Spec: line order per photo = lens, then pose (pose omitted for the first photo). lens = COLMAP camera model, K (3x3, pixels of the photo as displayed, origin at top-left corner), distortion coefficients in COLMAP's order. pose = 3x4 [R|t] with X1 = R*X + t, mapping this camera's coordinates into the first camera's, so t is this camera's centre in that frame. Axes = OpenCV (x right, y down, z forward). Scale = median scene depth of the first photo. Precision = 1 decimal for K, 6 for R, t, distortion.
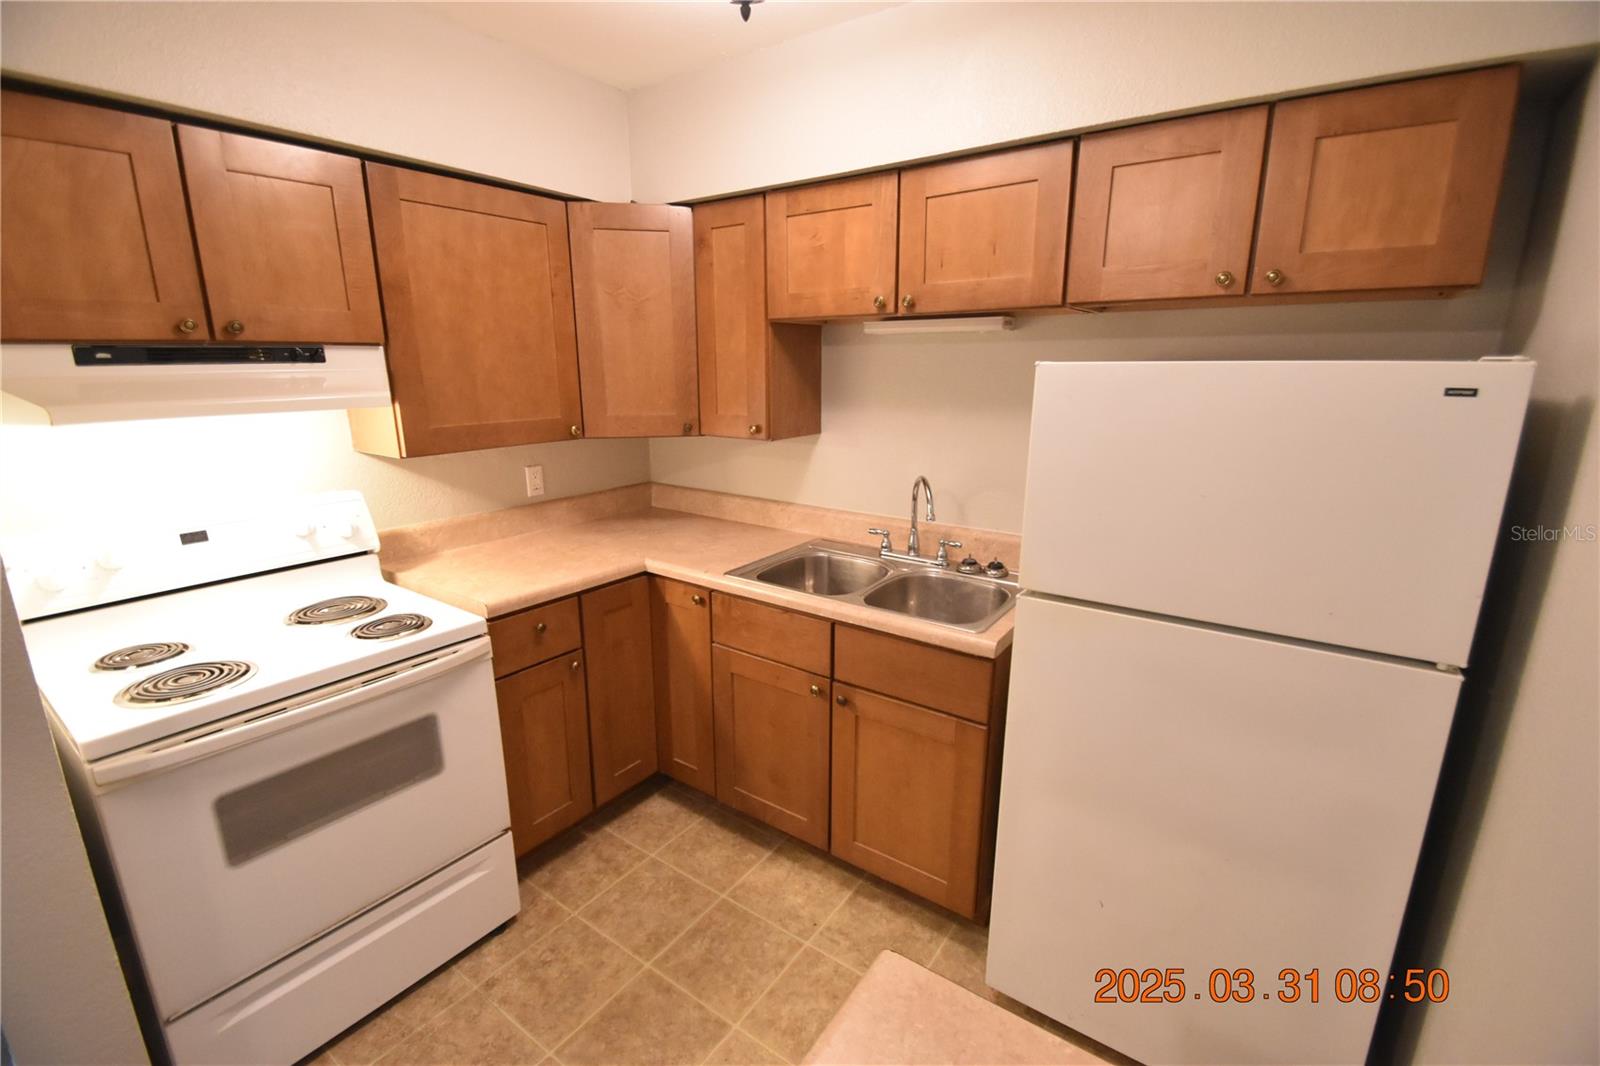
lens RADIAL K [[702.2, 0, 791.2], [0, 702.2, 541.2], [0, 0, 1]] dist [0.005205, -0.011122]
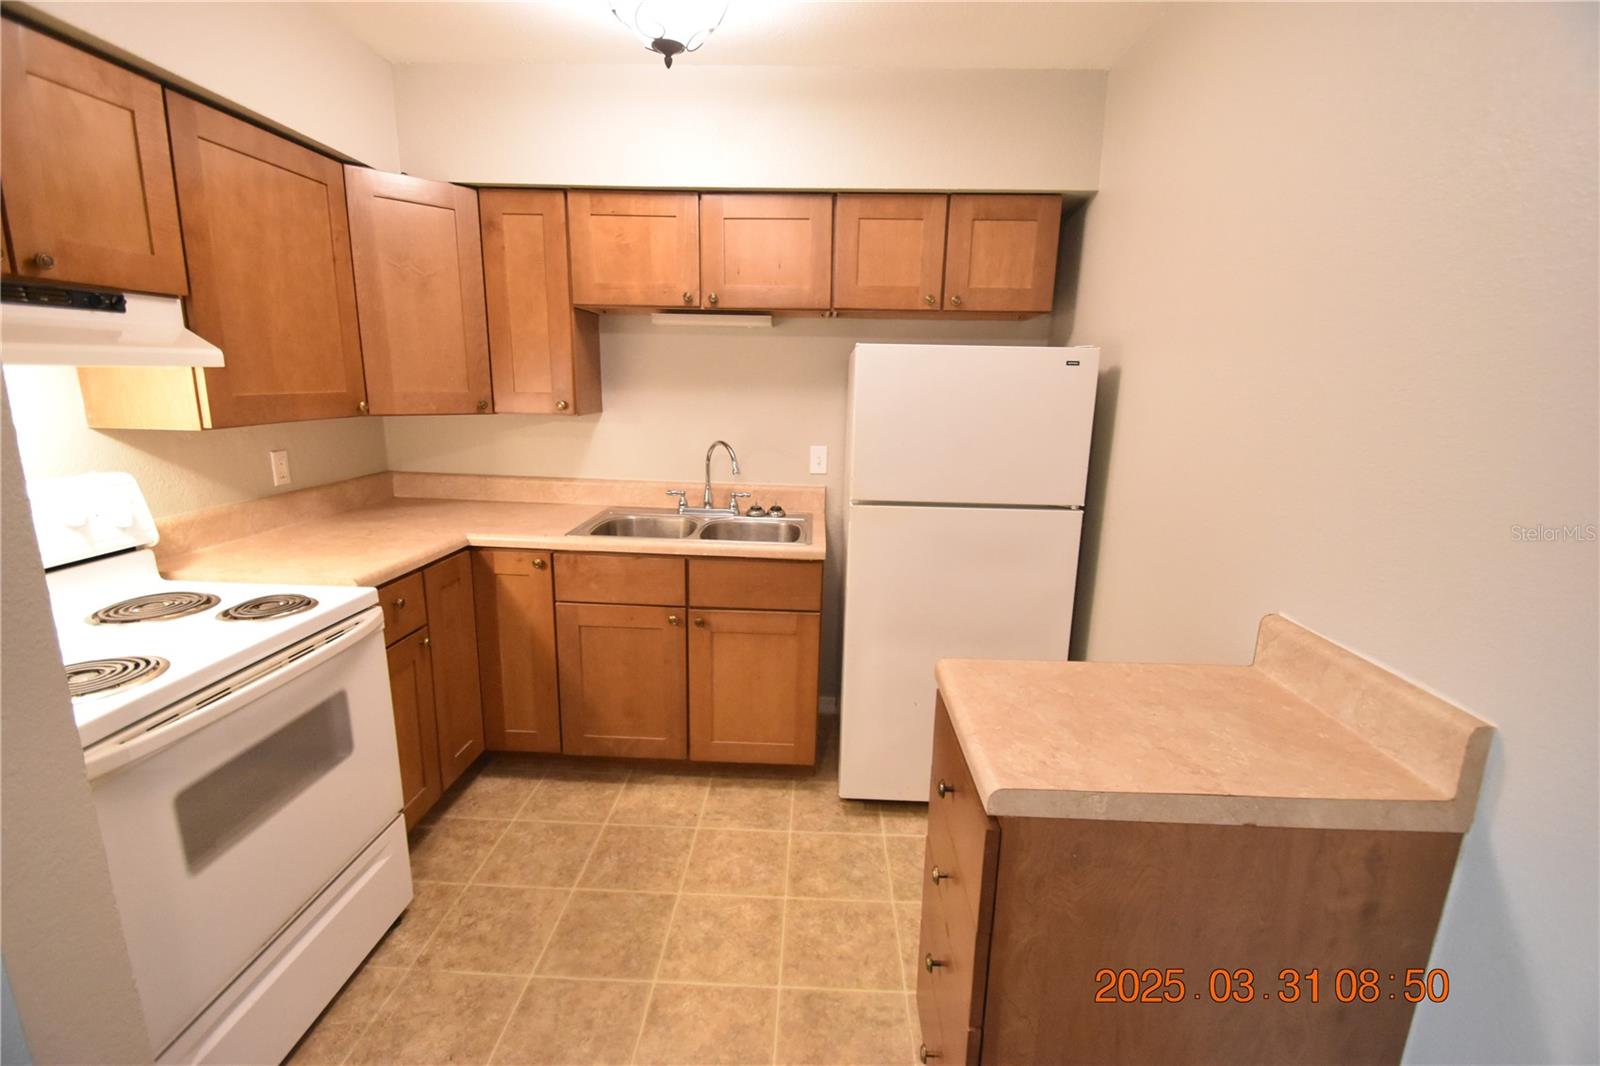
lens RADIAL K [[702.2, 0, 800.5], [0, 702.2, 542.1], [0, 0, 1]] dist [0.005205, -0.011122]
pose [[0.833172, -0.104416, 0.543067, -0.433807], [0.112511, 0.993480, 0.018404, 0.088140], [-0.541448, 0.045767, 0.839488, -0.121869]]
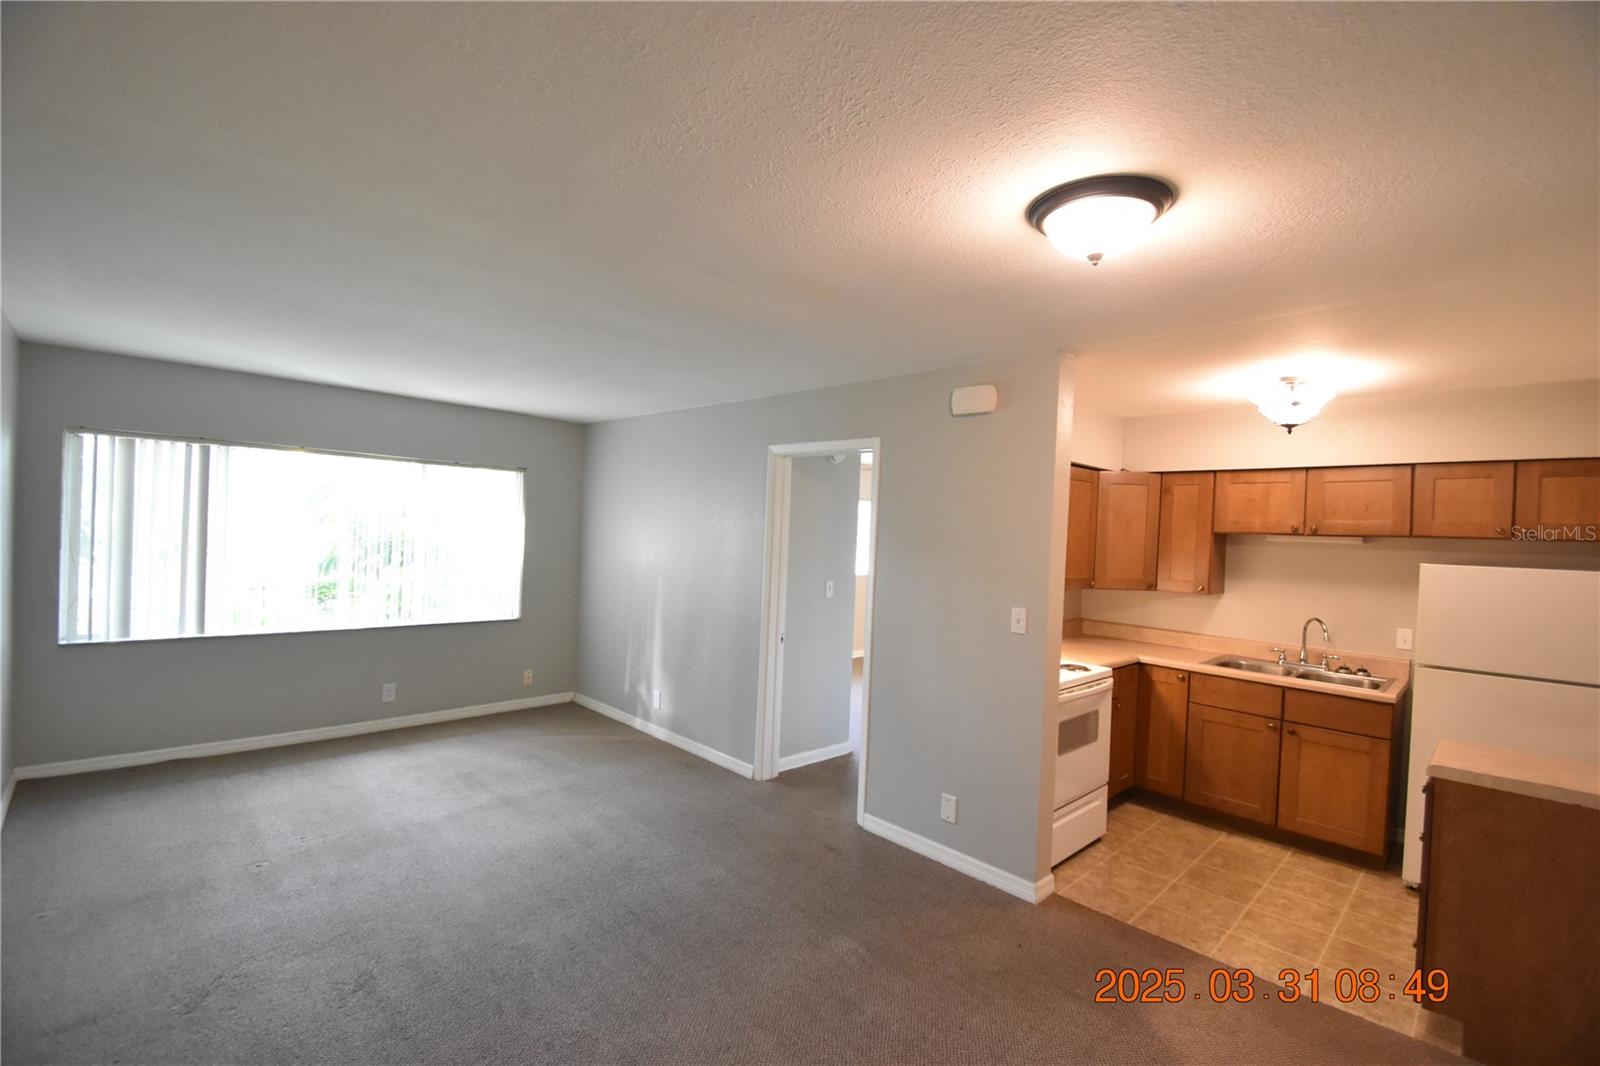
lens RADIAL K [[702.2, 0, 791.8], [0, 702.2, 537.4], [0, 0, 1]] dist [0.005205, -0.011122]
pose [[0.981152, 0.039219, -0.189217, -0.924990], [-0.082939, 0.969878, -0.229037, 0.269400], [0.174535, 0.240413, 0.954850, -1.186422]]
